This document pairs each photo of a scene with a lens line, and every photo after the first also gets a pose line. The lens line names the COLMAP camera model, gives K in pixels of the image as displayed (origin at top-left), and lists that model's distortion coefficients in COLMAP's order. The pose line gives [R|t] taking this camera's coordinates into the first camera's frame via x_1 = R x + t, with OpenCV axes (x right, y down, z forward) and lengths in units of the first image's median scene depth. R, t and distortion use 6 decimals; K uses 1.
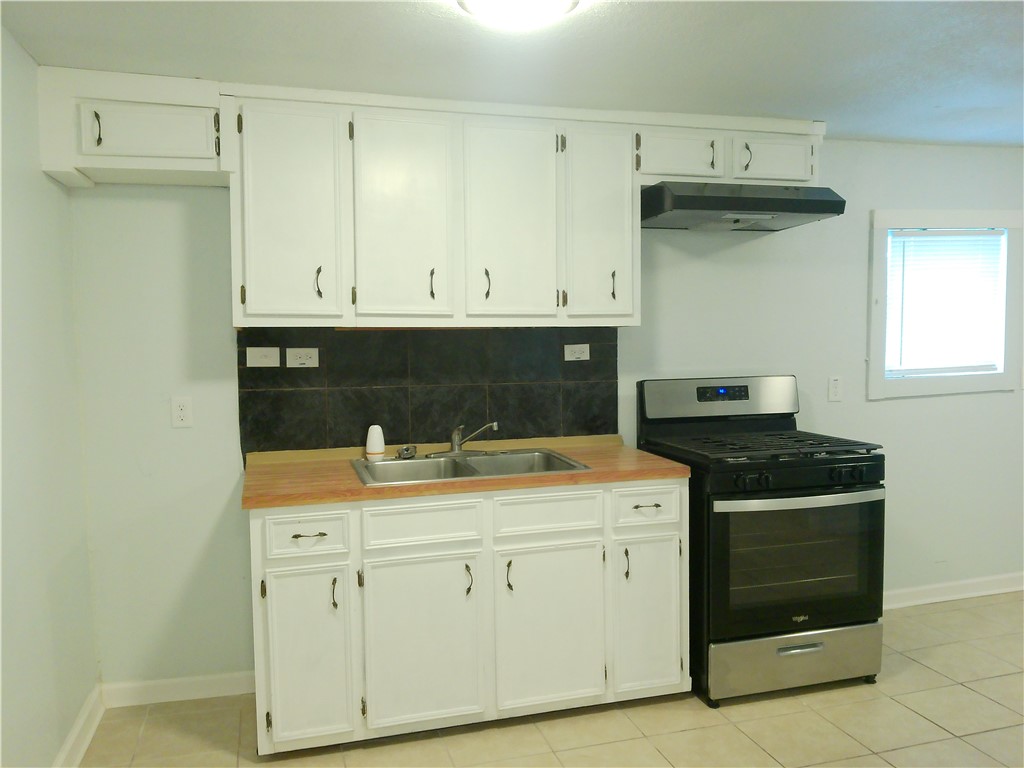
lens RADIAL K [[833.8, 0, 515.1], [0, 833.8, 381.2], [0, 0, 1]] dist [0.106243, -0.204731]
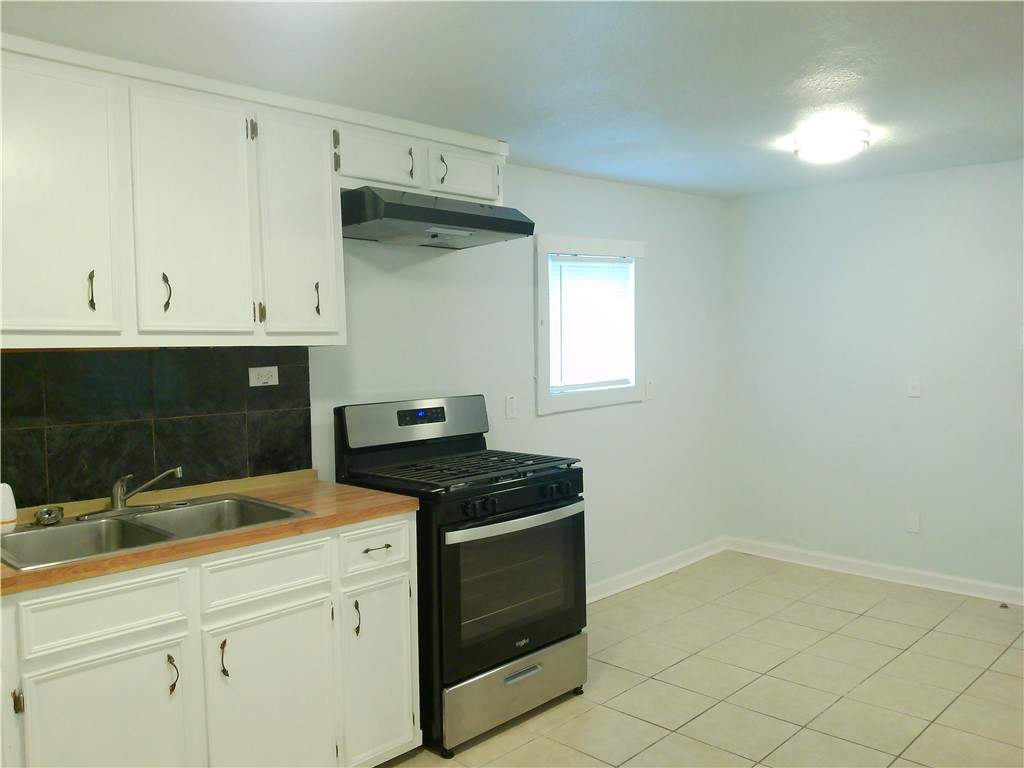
lens RADIAL K [[833.8, 0, 515.1], [0, 833.8, 381.2], [0, 0, 1]] dist [0.106243, -0.204731]
pose [[0.868650, -0.026433, 0.494721, -0.138865], [0.037924, 0.999193, -0.013202, -0.009441], [-0.493973, 0.030230, 0.868952, 0.139945]]
